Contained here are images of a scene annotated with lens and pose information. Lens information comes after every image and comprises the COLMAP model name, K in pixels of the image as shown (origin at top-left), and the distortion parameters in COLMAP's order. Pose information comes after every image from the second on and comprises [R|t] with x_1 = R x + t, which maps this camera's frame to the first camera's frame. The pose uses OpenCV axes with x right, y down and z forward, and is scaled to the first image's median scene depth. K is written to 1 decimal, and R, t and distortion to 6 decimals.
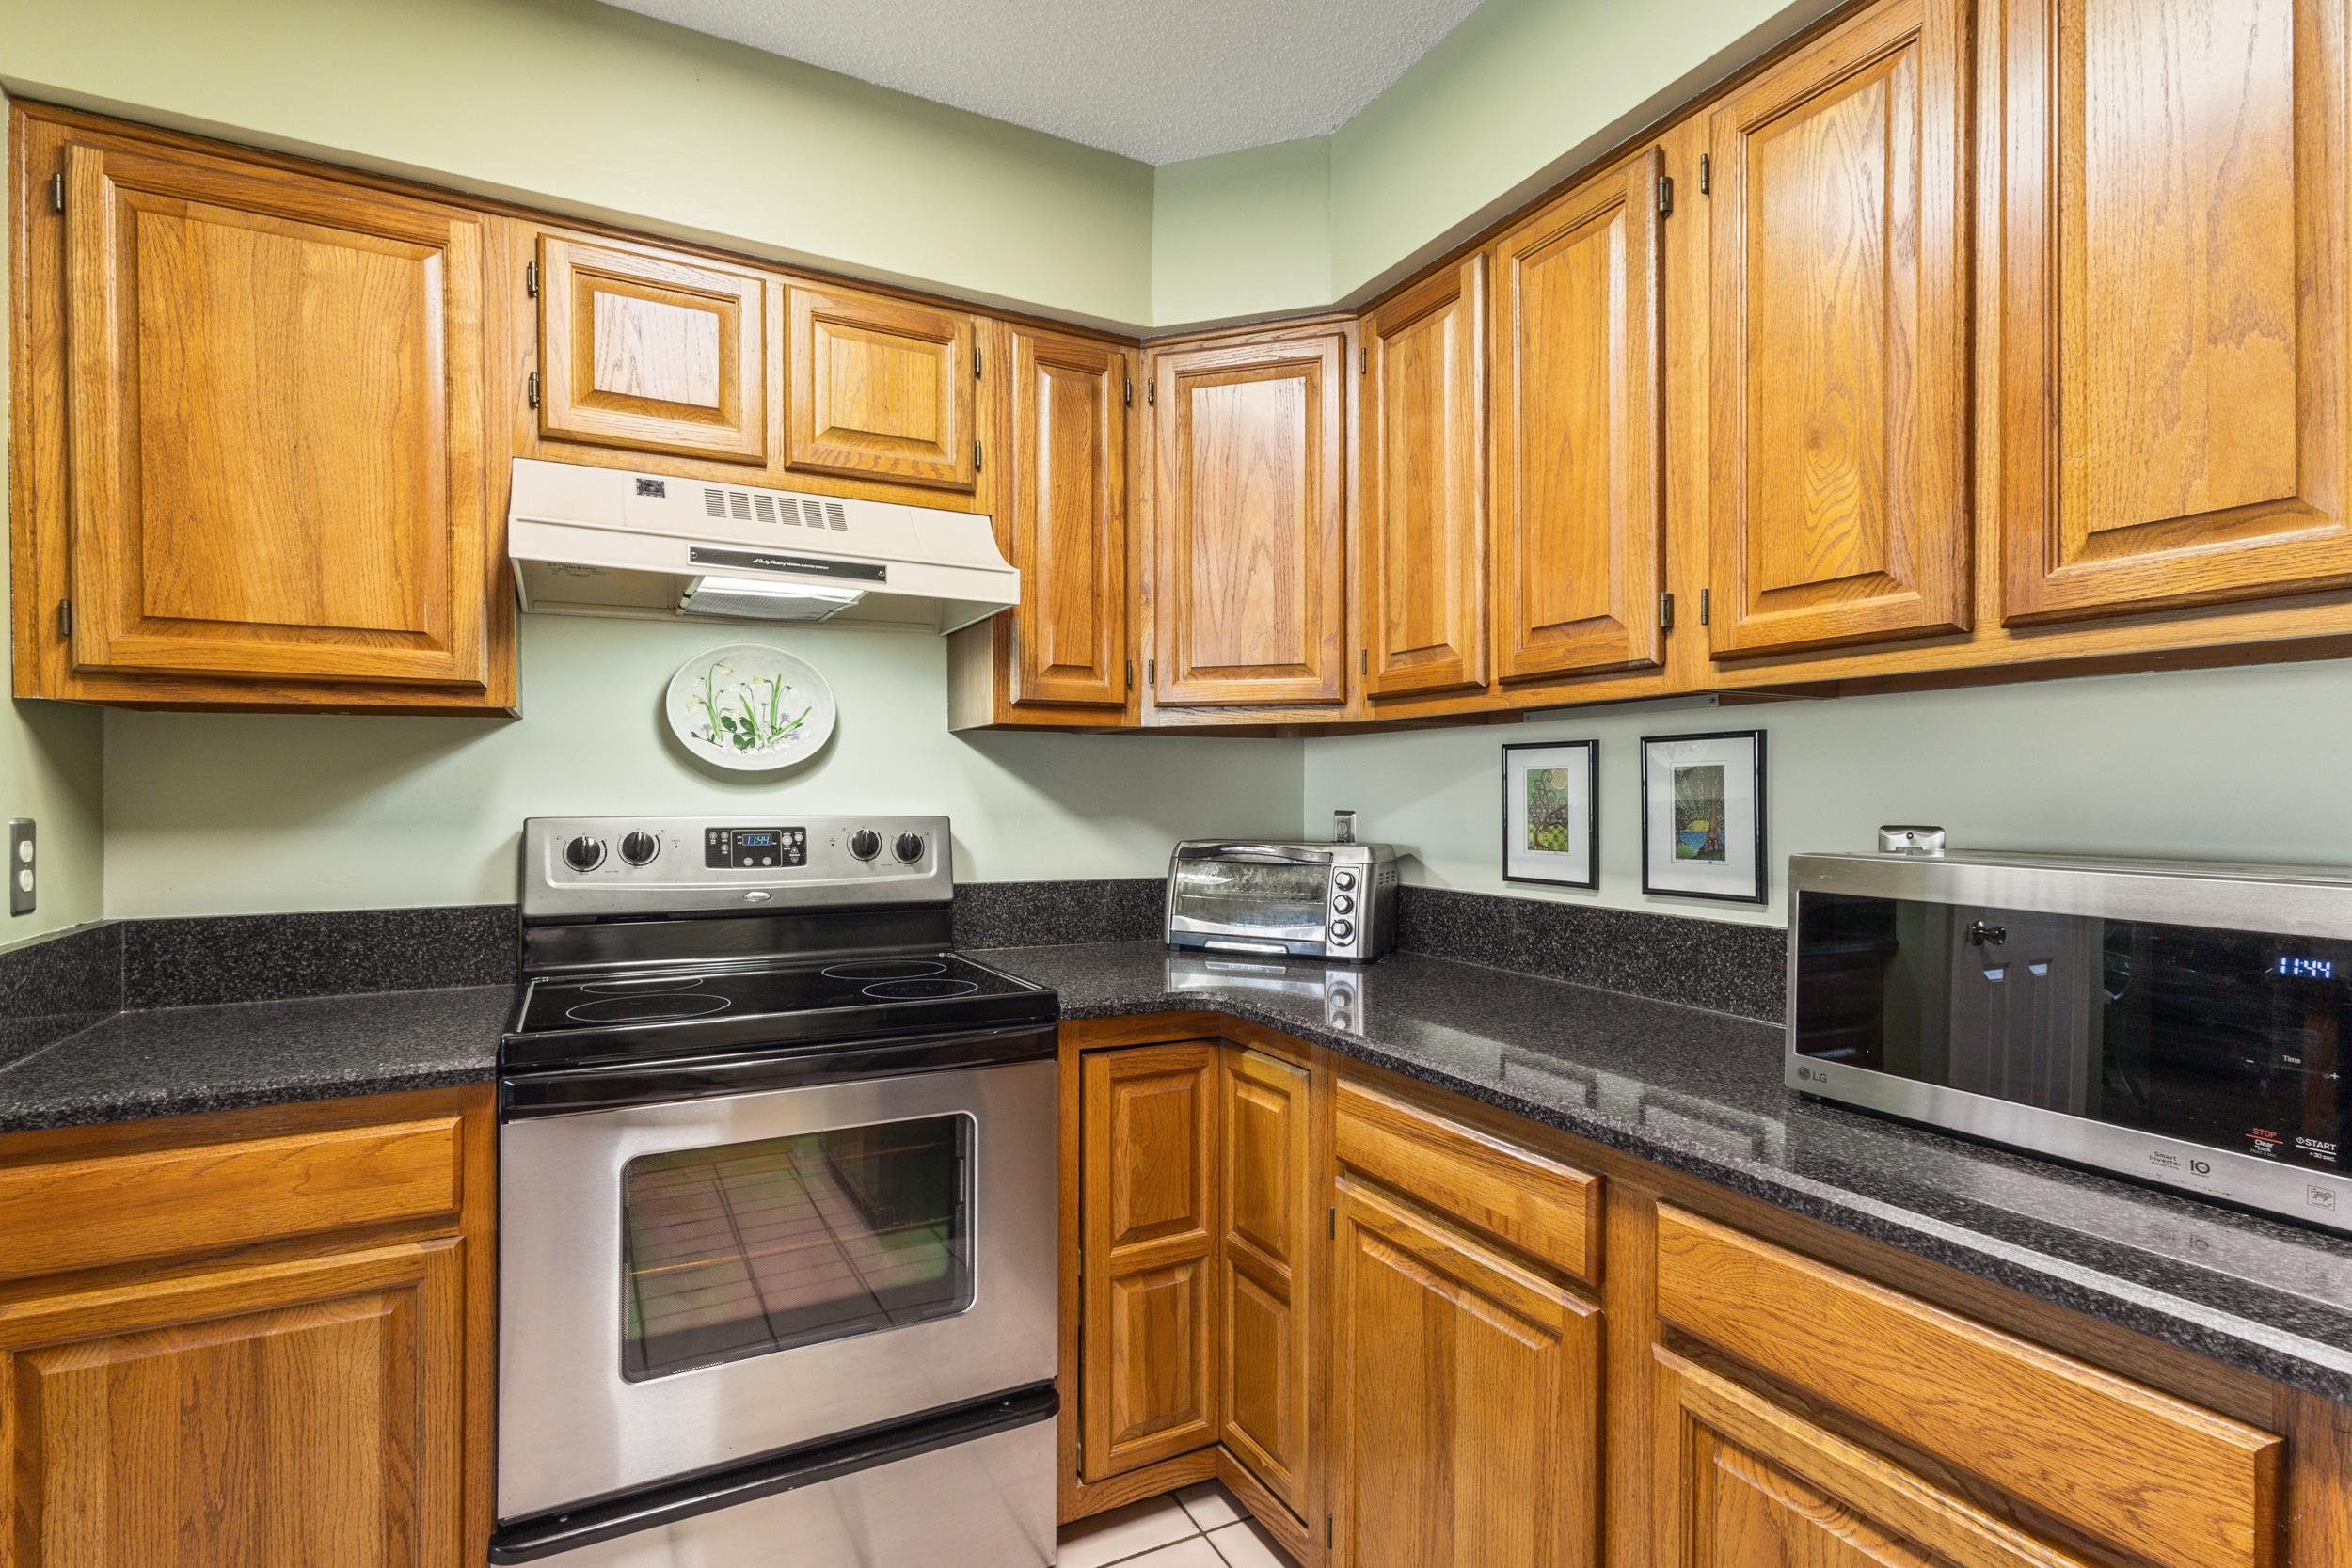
lens RADIAL K [[1095.7, 0, 1156.4], [0, 1095.7, 799.8], [0, 0, 1]] dist [0.002419, 0.001011]
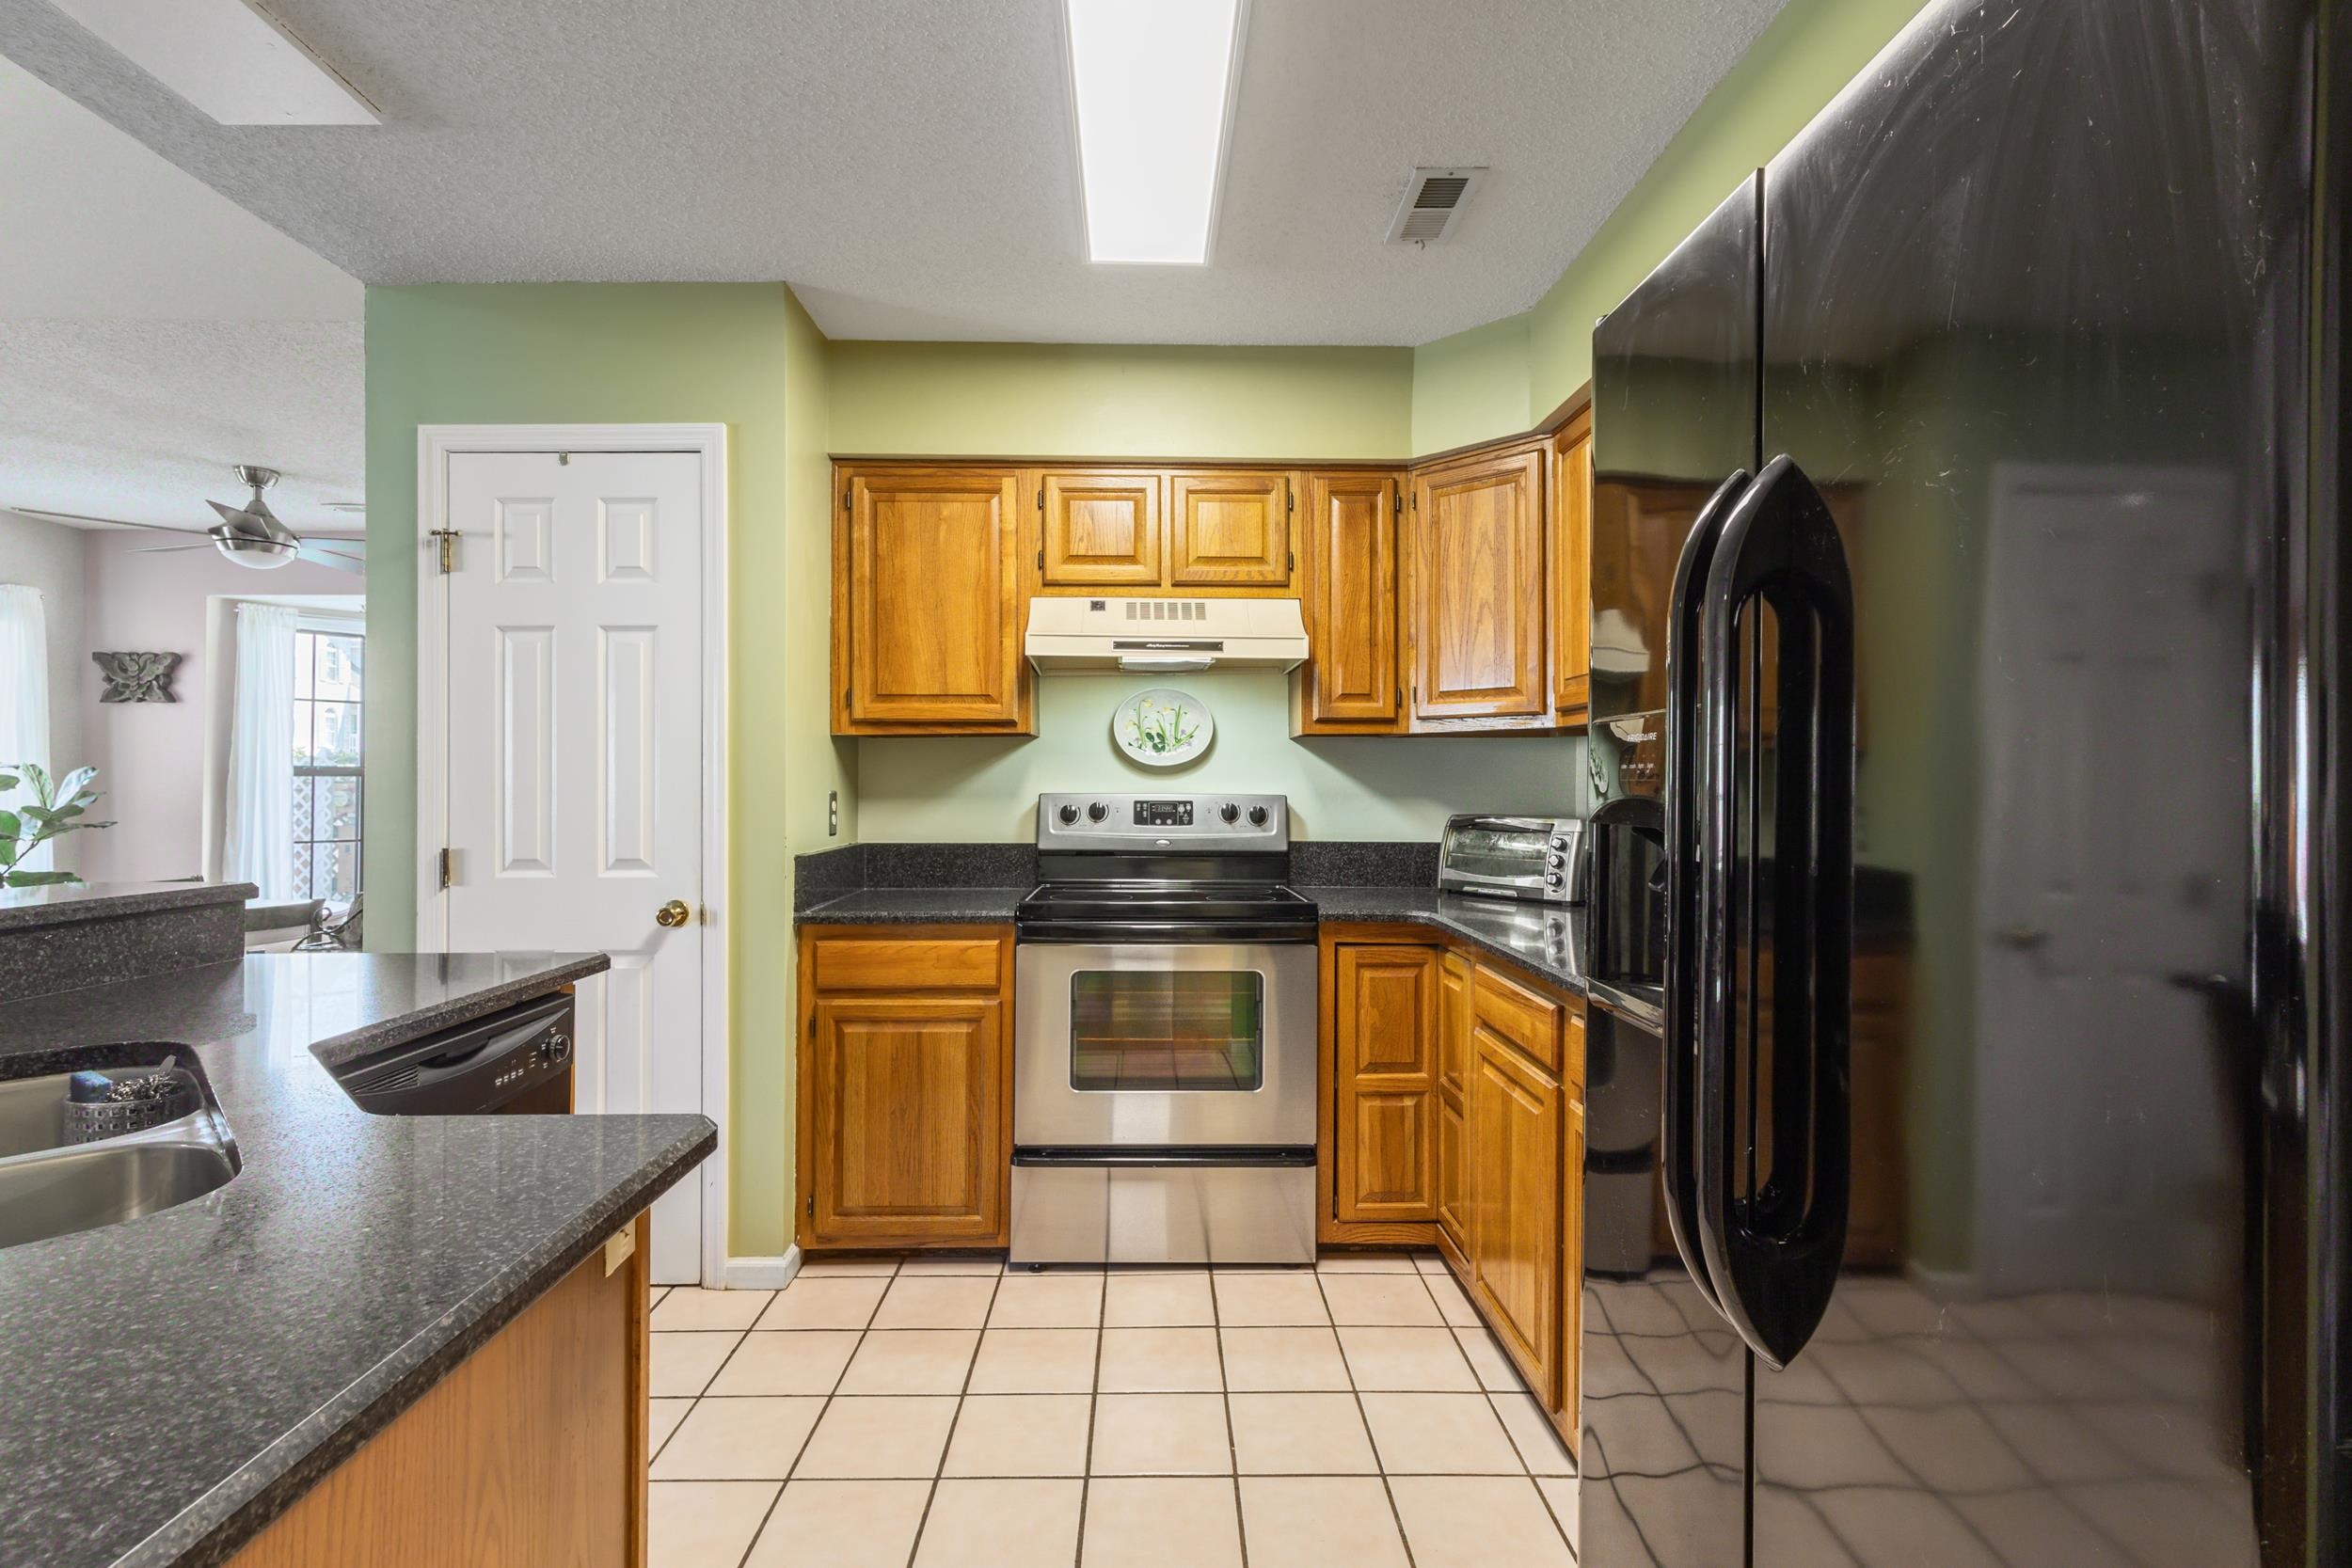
lens RADIAL K [[1095.7, 0, 1171.9], [0, 1095.7, 775.2], [0, 0, 1]] dist [0.002419, 0.001011]
pose [[0.899240, -0.002905, -0.437447, 0.408674], [-0.003802, 0.999888, -0.014454, 0.012240], [0.437440, 0.014661, 0.899128, -0.518746]]
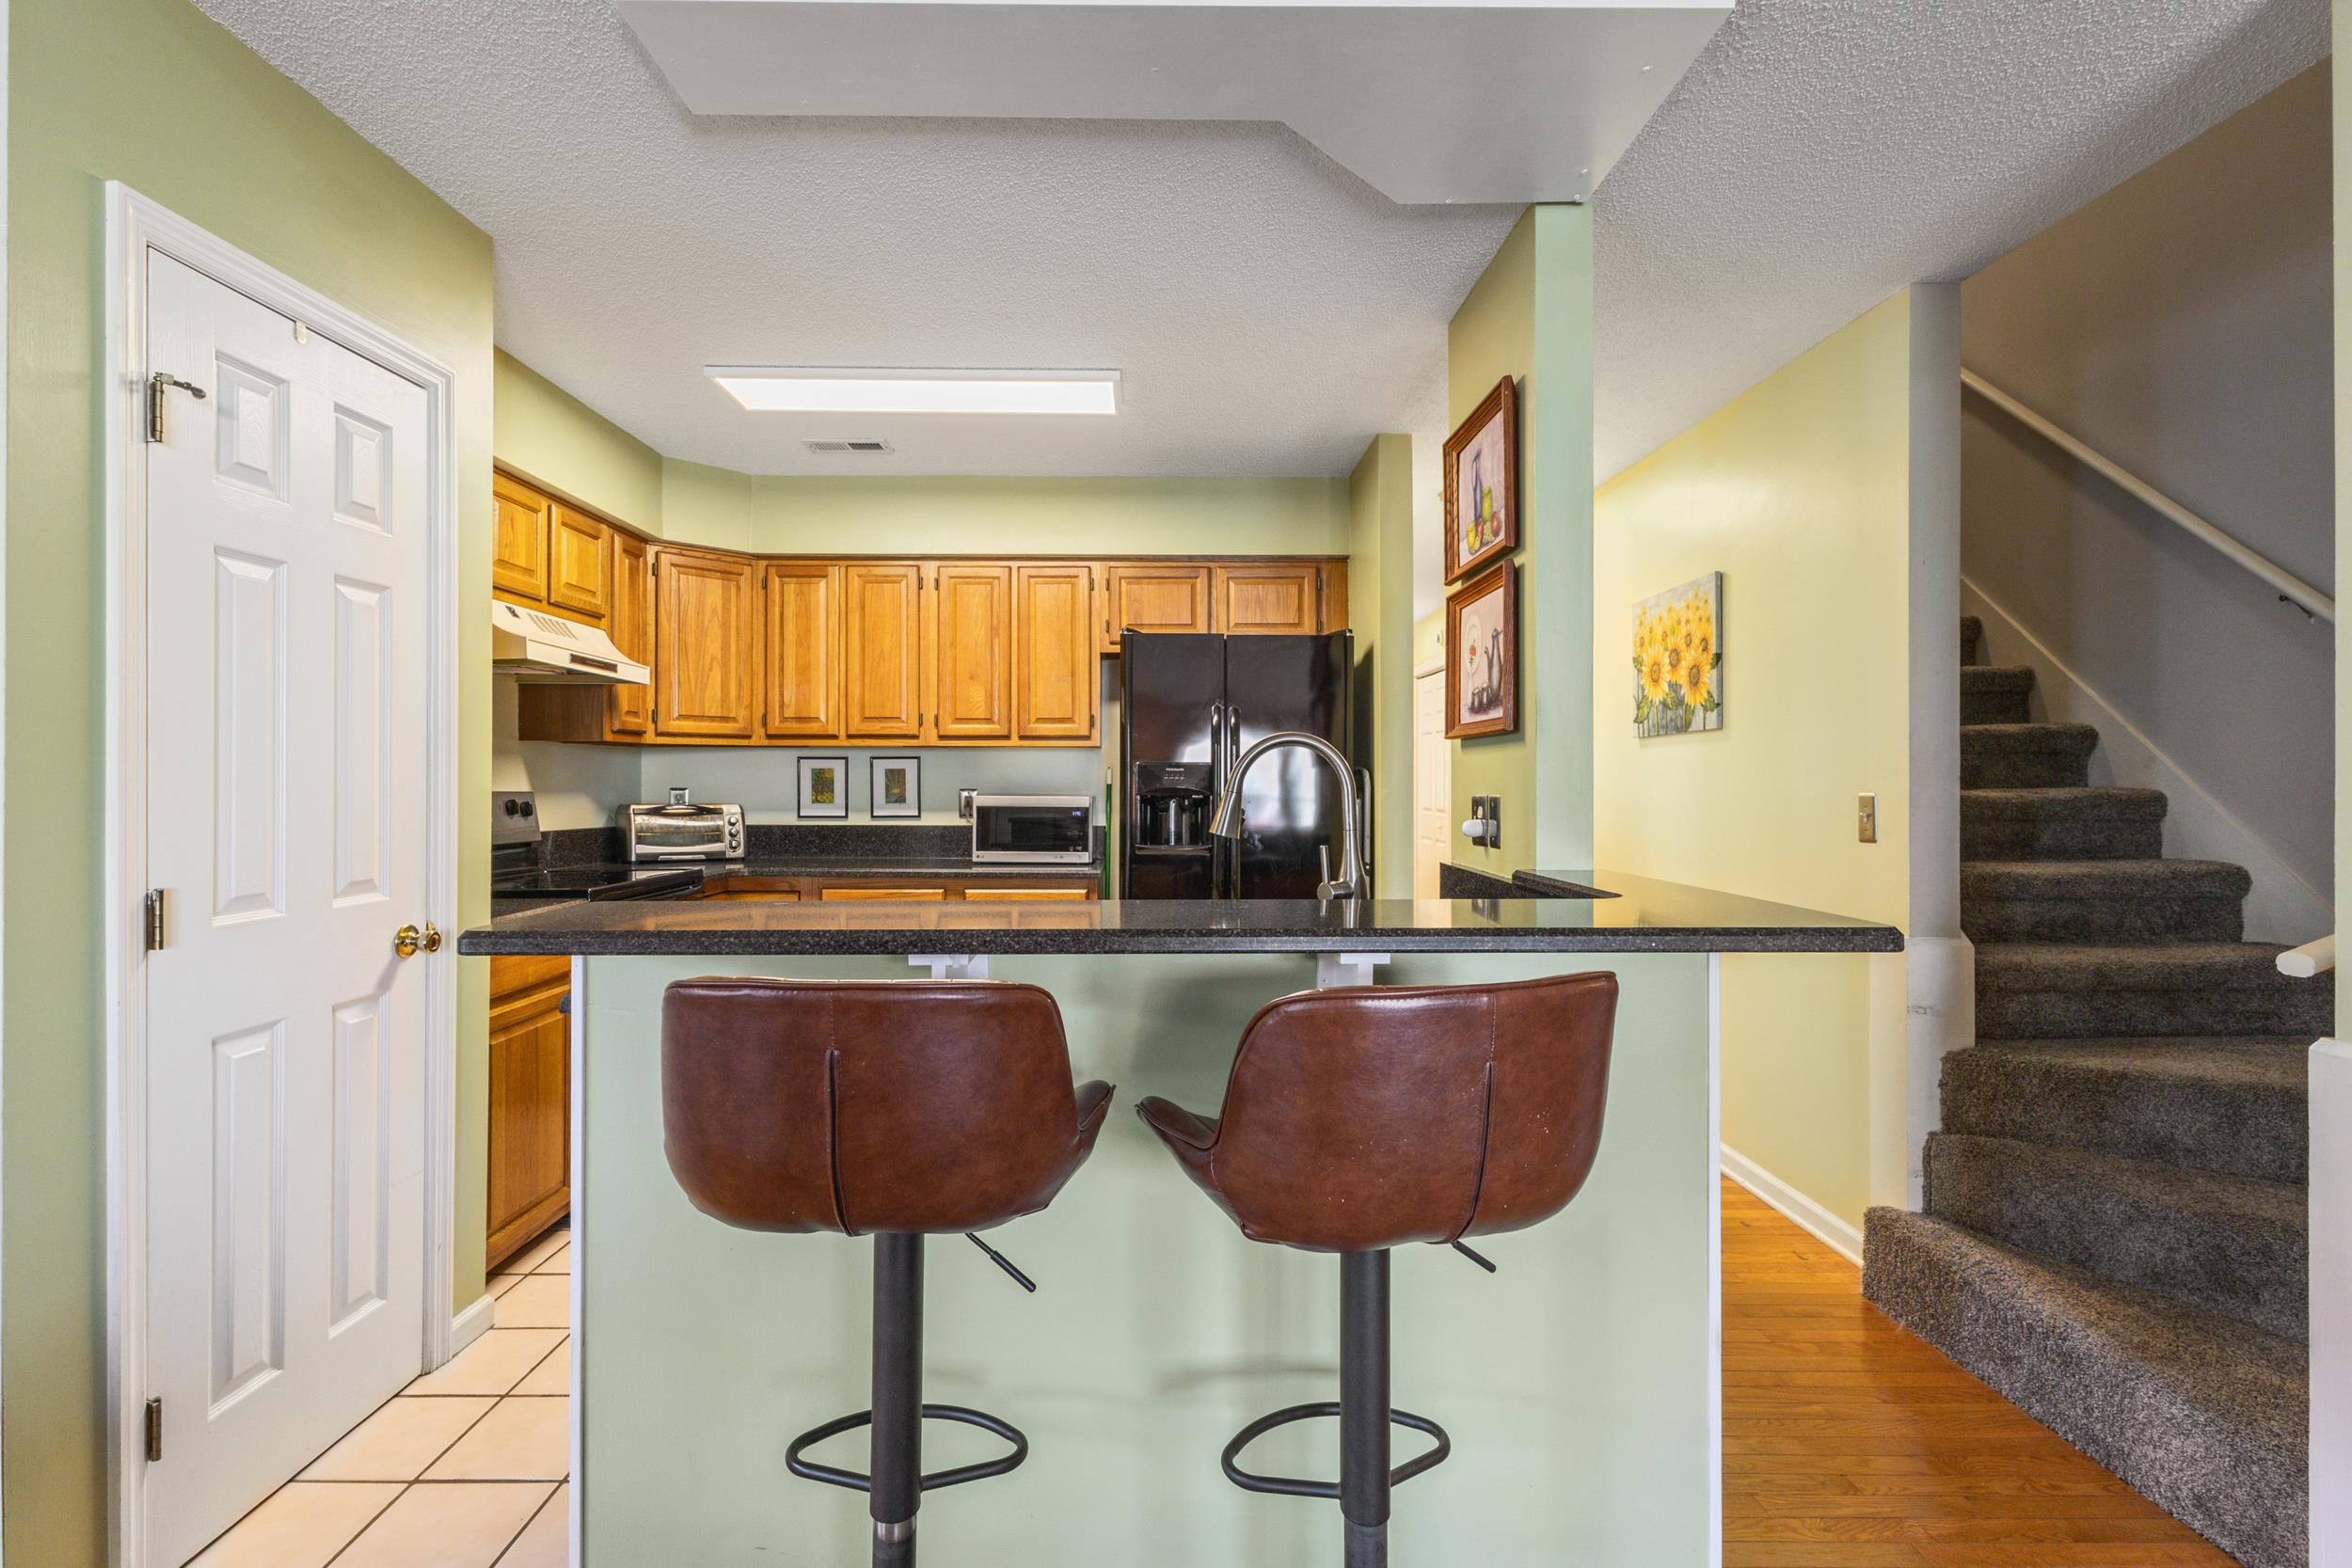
lens RADIAL K [[1095.7, 0, 1174.9], [0, 1095.7, 780.5], [0, 0, 1]] dist [0.002419, 0.001011]
pose [[0.436136, 0.000249, 0.899881, -1.611004], [0.005438, 0.999981, -0.002912, 0.010047], [-0.899864, 0.006164, 0.436126, -0.787820]]
